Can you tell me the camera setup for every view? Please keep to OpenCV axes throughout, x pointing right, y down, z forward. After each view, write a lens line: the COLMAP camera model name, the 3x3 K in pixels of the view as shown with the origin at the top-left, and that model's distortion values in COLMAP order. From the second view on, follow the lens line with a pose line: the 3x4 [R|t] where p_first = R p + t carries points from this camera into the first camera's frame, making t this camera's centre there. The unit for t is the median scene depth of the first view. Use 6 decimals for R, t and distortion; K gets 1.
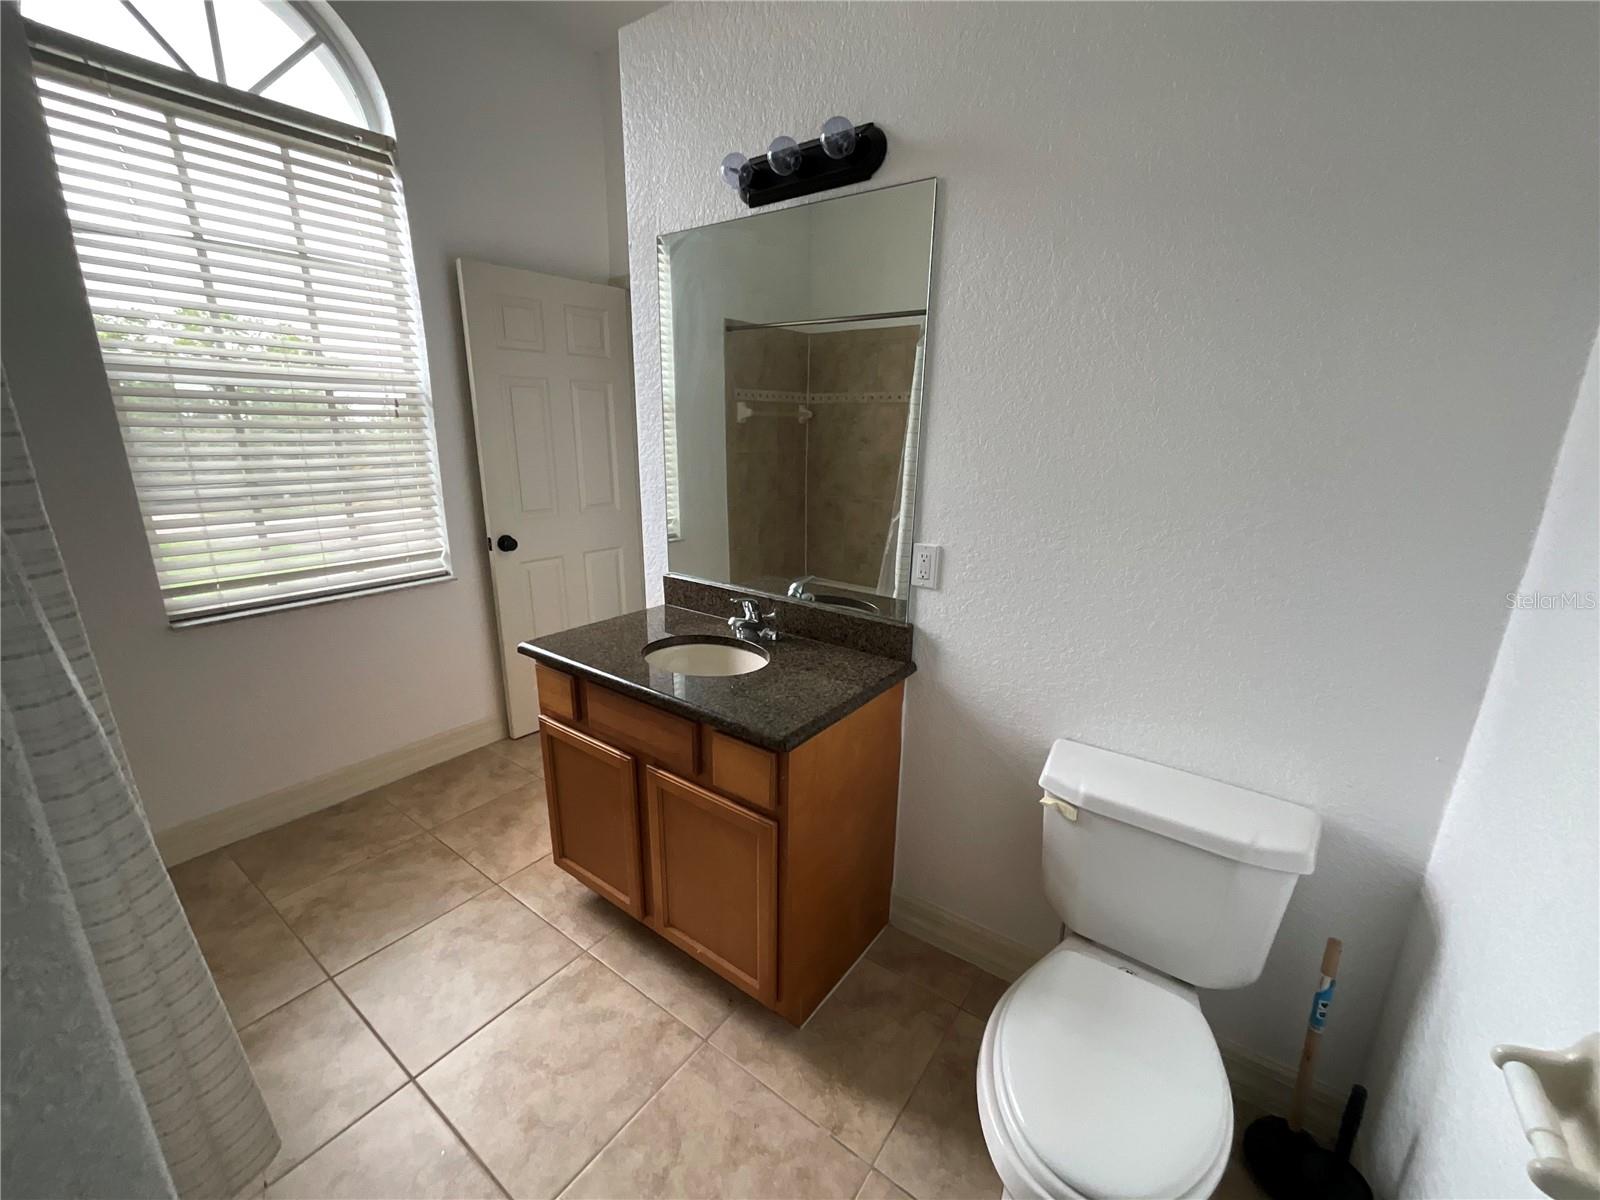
lens RADIAL K [[647.3, 0, 800.2], [0, 647.3, 599.9], [0, 0, 1]] dist [-0.003886, -0.000072]
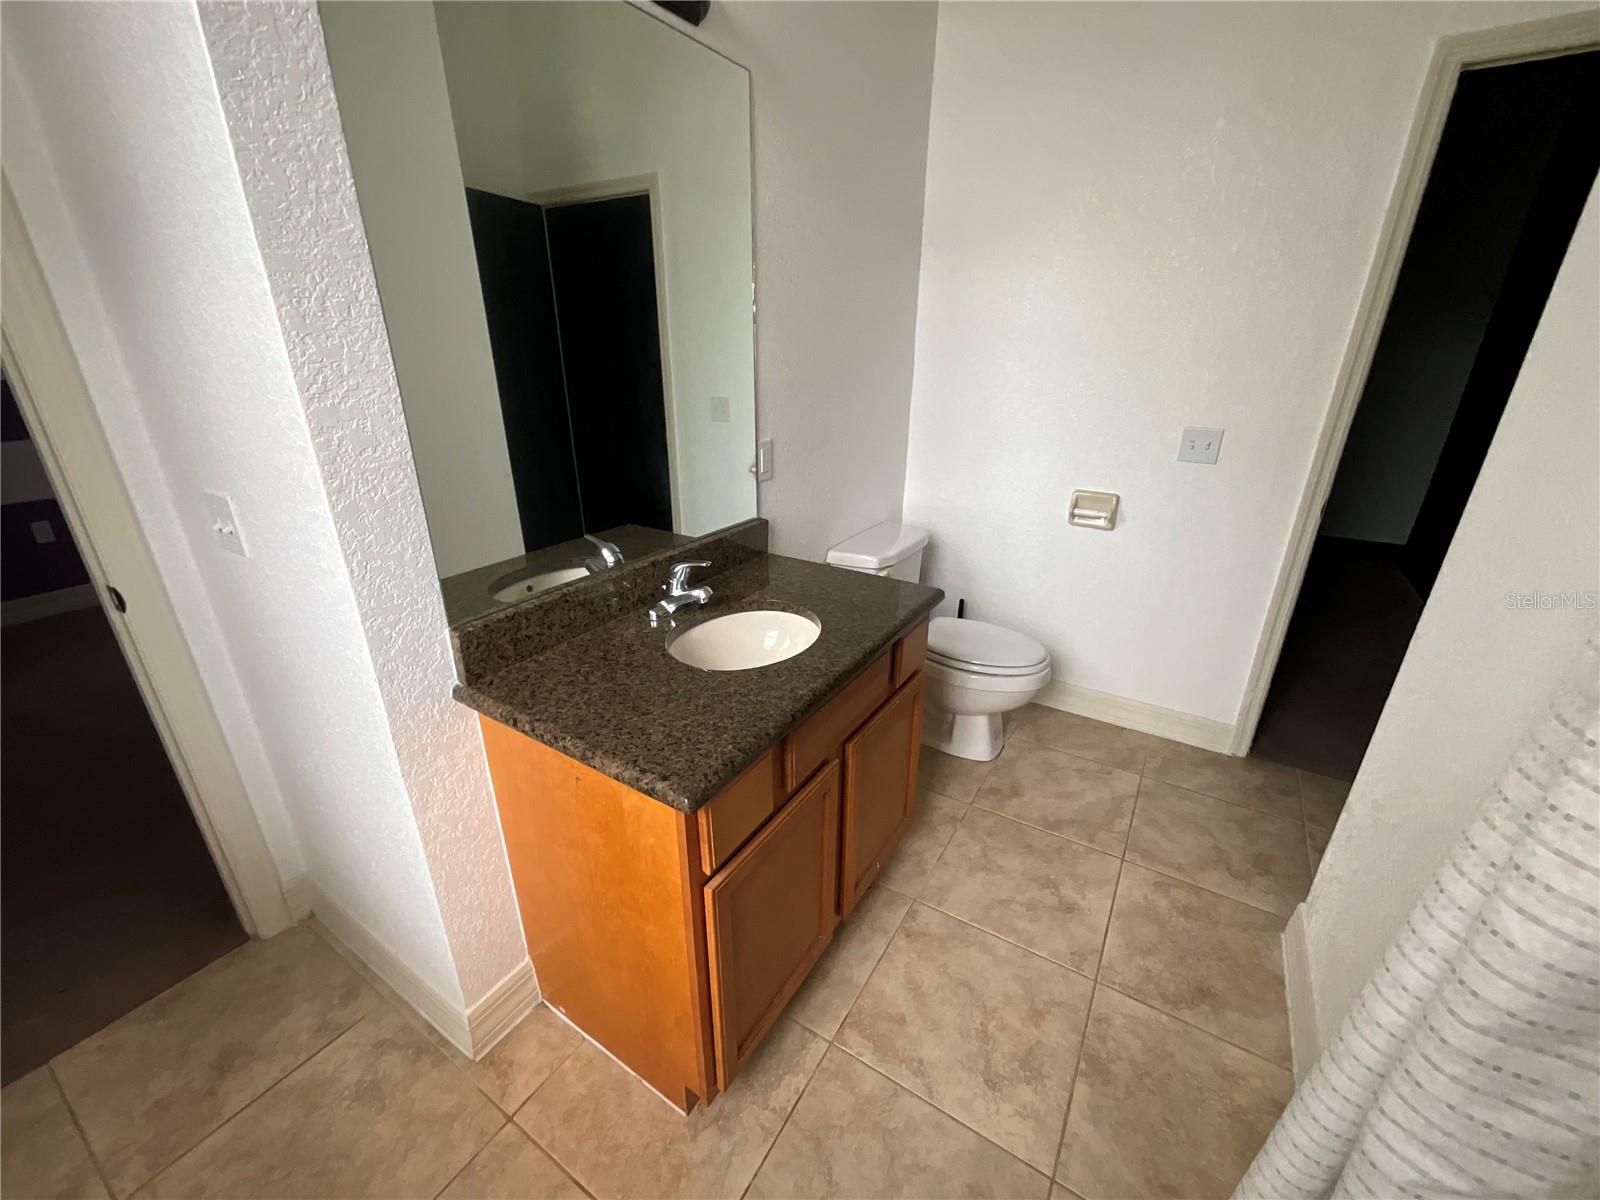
lens RADIAL K [[647.3, 0, 799.4], [0, 647.3, 601.9], [0, 0, 1]] dist [-0.003886, -0.000072]
pose [[-0.061609, -0.388360, 0.919446, -0.949994], [0.257488, 0.883830, 0.390570, -0.263380], [-0.964315, 0.260809, 0.045547, 0.986661]]
